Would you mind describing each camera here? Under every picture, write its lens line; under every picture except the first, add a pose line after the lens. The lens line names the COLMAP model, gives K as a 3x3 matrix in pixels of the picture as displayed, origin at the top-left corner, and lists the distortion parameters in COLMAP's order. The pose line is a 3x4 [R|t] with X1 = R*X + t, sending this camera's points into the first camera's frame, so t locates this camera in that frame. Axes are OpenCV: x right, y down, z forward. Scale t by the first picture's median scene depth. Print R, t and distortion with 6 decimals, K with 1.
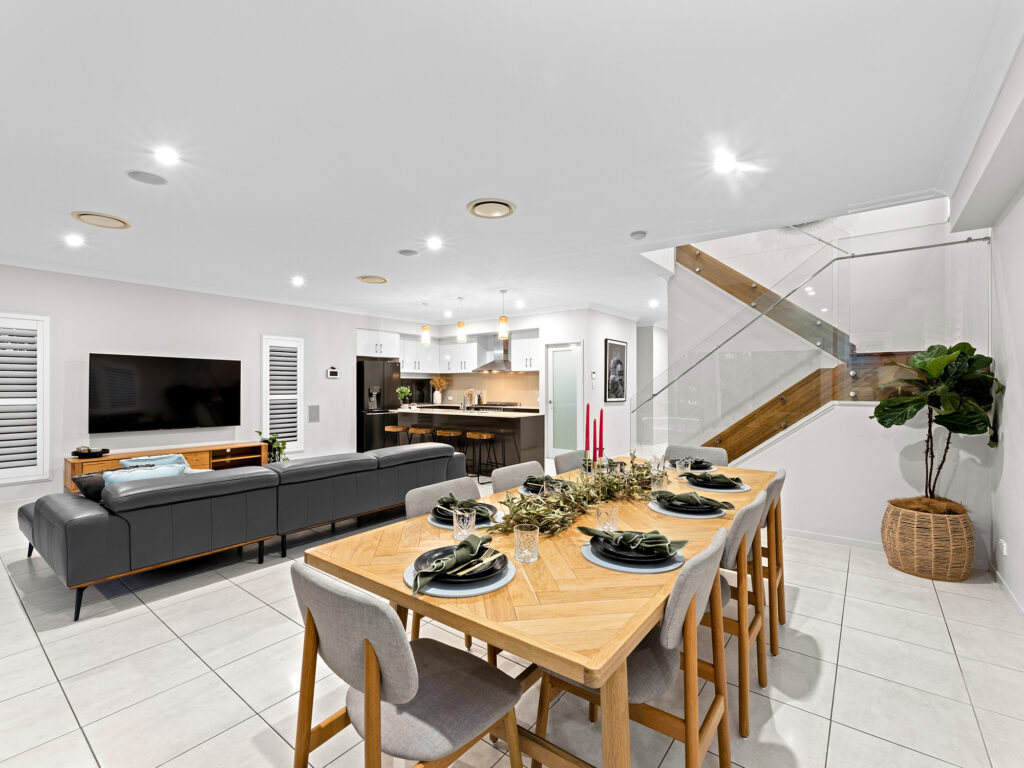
lens RADIAL K [[465.7, 0, 507.1], [0, 465.7, 384.2], [0, 0, 1]] dist [0.003022, 0.000688]
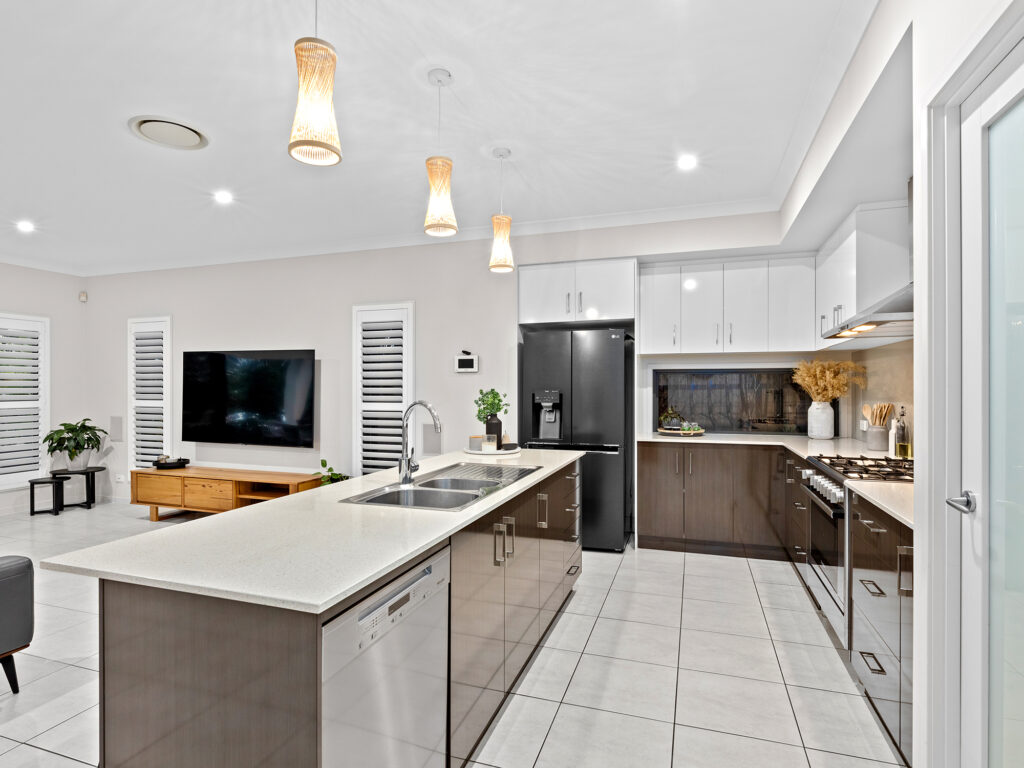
lens RADIAL K [[545.2, 0, 514.8], [0, 545.2, 387.3], [0, 0, 1]] dist [-0.004511, -0.000912]
pose [[0.327208, 0.003361, -0.944946, 0.211340], [0.005042, 0.999973, 0.005302, 0.000242], [0.944939, -0.006499, 0.327182, 0.855300]]
